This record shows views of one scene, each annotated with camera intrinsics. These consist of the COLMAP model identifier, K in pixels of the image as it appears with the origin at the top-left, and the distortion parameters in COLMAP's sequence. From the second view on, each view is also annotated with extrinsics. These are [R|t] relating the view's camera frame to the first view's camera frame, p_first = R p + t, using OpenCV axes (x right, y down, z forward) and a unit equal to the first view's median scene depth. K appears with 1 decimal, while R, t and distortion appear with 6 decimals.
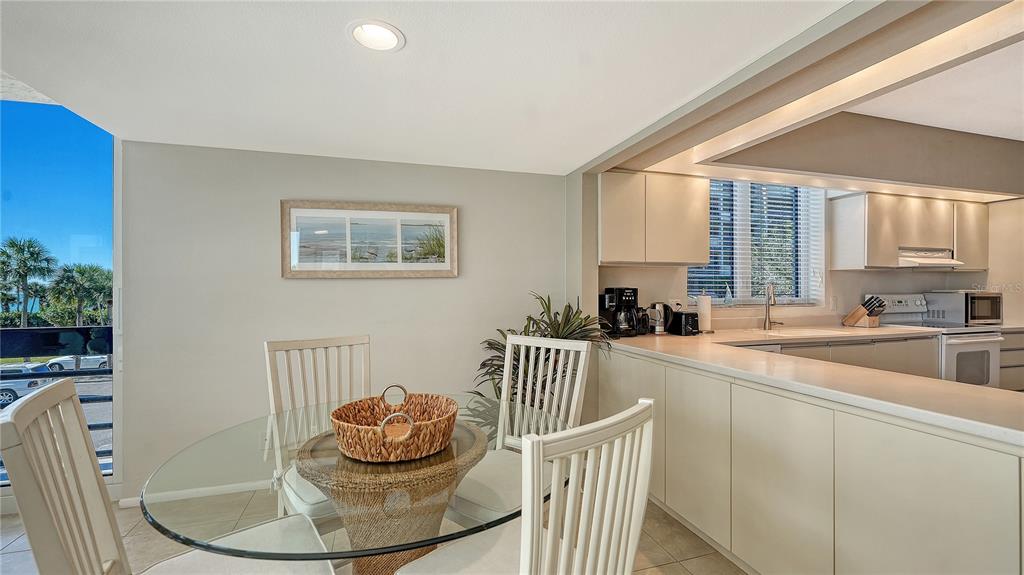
lens RADIAL K [[429.9, 0, 521.9], [0, 429.9, 297.8], [0, 0, 1]] dist [0.003304, 0.000116]
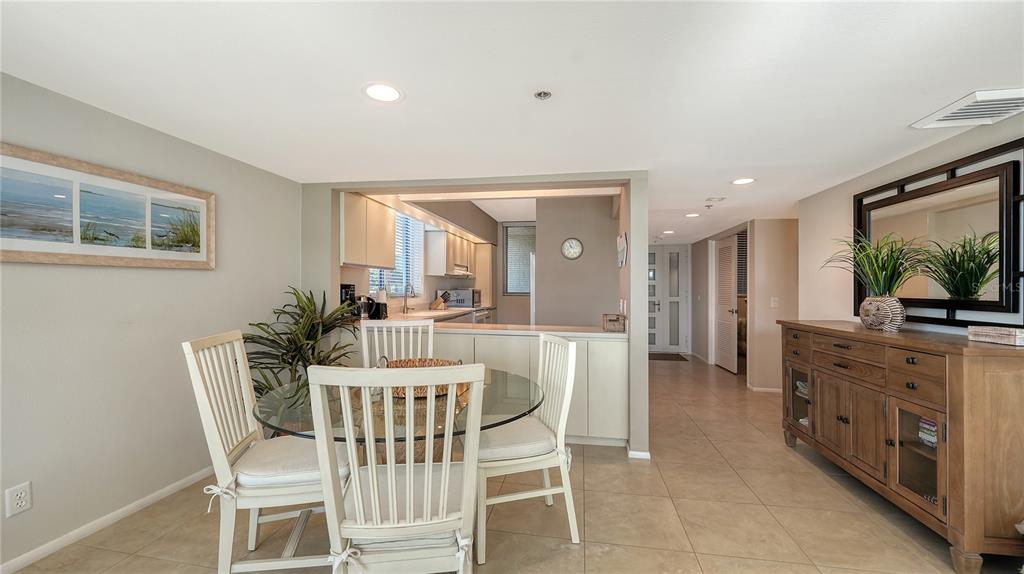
lens RADIAL K [[394.0, 0, 515.8], [0, 394.0, 279.9], [0, 0, 1]] dist [-0.005796, -0.000279]
pose [[0.460971, 0.026204, 0.887028, -0.599219], [0.005016, 0.999471, -0.032132, 0.004336], [-0.887401, 0.019261, 0.460596, 0.036496]]
